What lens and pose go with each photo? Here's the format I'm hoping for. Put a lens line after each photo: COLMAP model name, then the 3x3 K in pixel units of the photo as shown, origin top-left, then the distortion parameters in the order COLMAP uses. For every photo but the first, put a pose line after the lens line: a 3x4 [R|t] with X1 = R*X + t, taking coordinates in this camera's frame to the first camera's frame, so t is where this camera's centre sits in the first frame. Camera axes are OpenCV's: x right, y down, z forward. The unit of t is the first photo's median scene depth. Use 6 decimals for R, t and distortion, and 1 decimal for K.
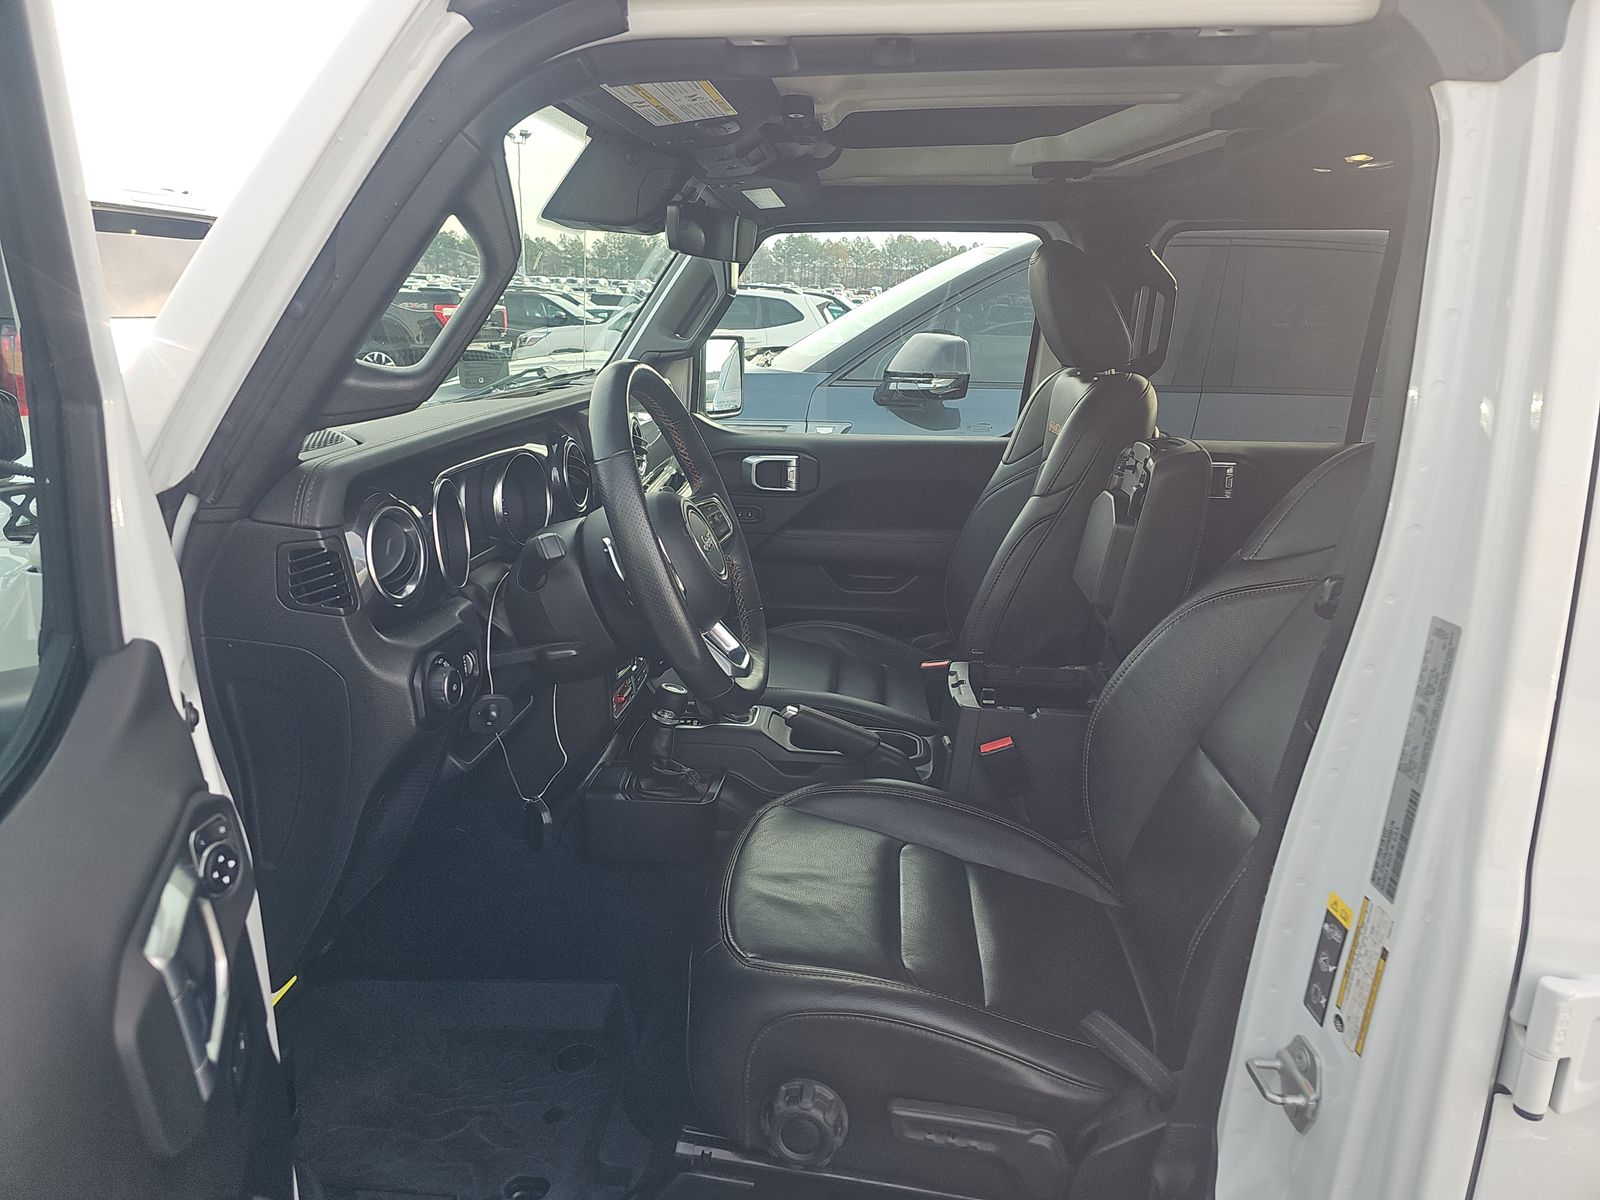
lens RADIAL K [[1169.0, 0, 781.7], [0, 1169.0, 599.7], [0, 0, 1]] dist [0.073314, -0.113889]
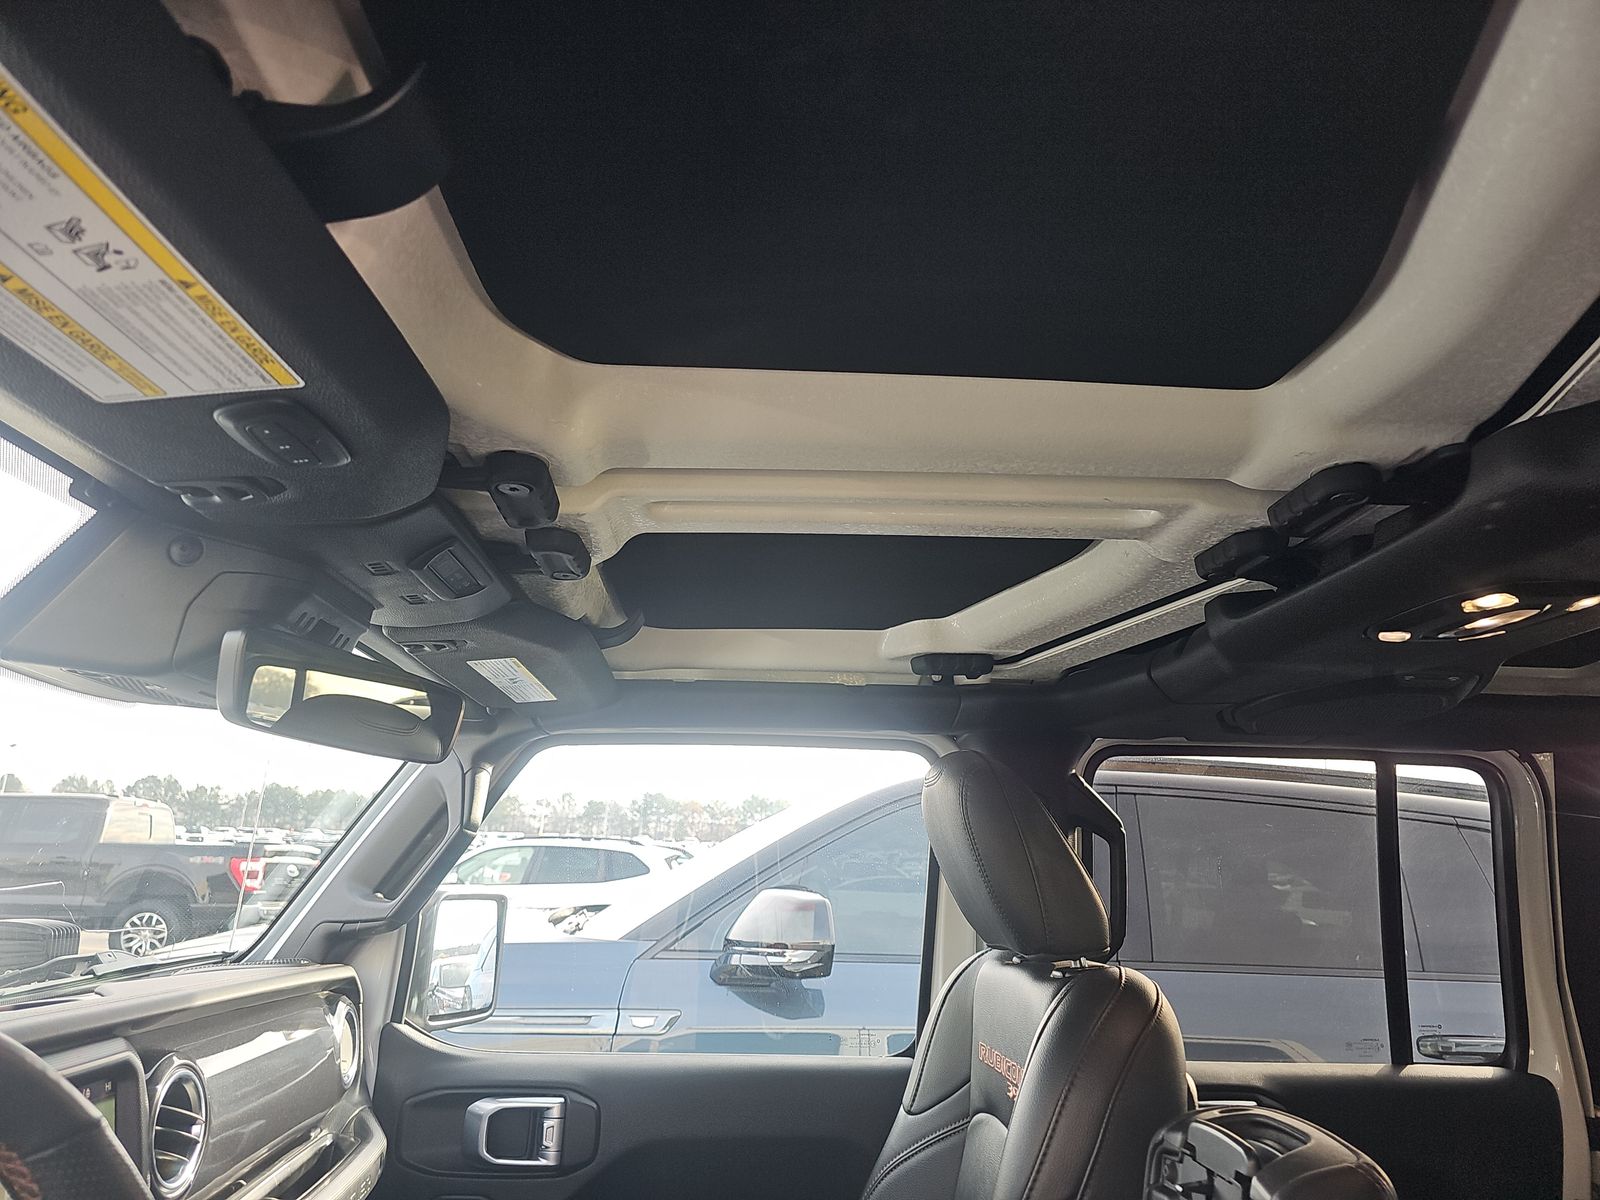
lens RADIAL K [[1169.0, 0, 781.7], [0, 1169.0, 599.7], [0, 0, 1]] dist [0.073314, -0.113889]
pose [[0.992913, 0.029577, 0.115105, 0.033051], [0.025035, 0.894750, -0.445865, -0.055295], [-0.116177, 0.445587, 0.887668, 0.238655]]
